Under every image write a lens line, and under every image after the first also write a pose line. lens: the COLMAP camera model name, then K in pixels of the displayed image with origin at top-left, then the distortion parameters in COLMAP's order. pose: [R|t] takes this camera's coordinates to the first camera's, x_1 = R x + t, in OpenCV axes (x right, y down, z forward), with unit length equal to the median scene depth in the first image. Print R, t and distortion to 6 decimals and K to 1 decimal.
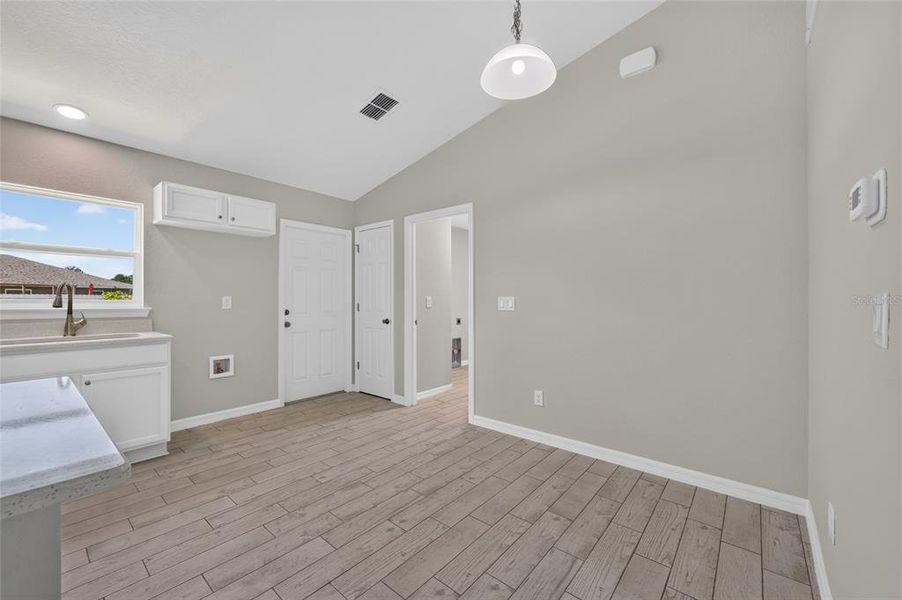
lens RADIAL K [[363.2, 0, 449.3], [0, 363.2, 299.6], [0, 0, 1]] dist [-0.001209, 0.000017]
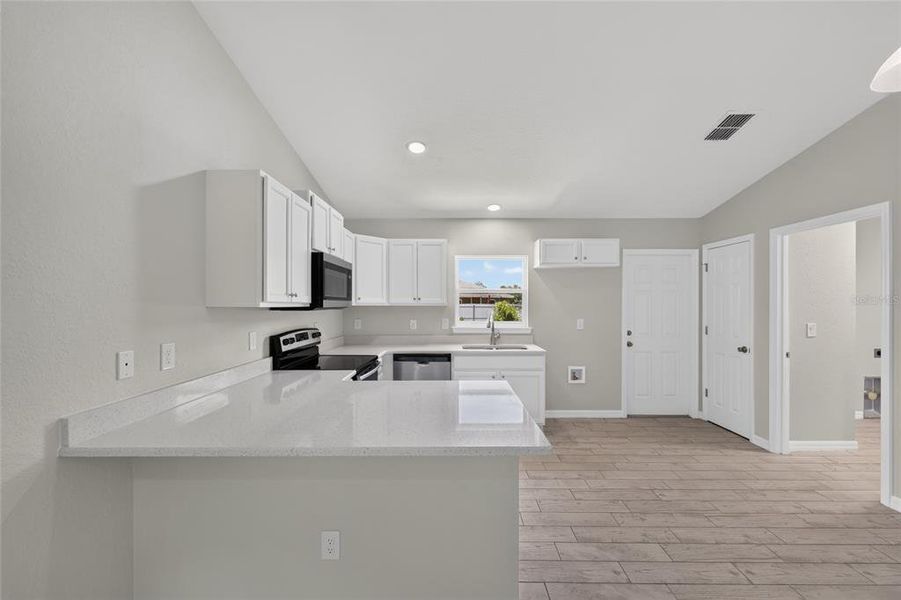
lens RADIAL K [[360.6, 0, 452.7], [0, 360.6, 303.6], [0, 0, 1]] dist [-0.000619, 0.000023]
pose [[0.640841, -0.000267, -0.767674, 0.063807], [-0.000304, 1.000000, -0.000602, -0.069052], [0.767674, 0.000620, 0.640840, -0.145685]]
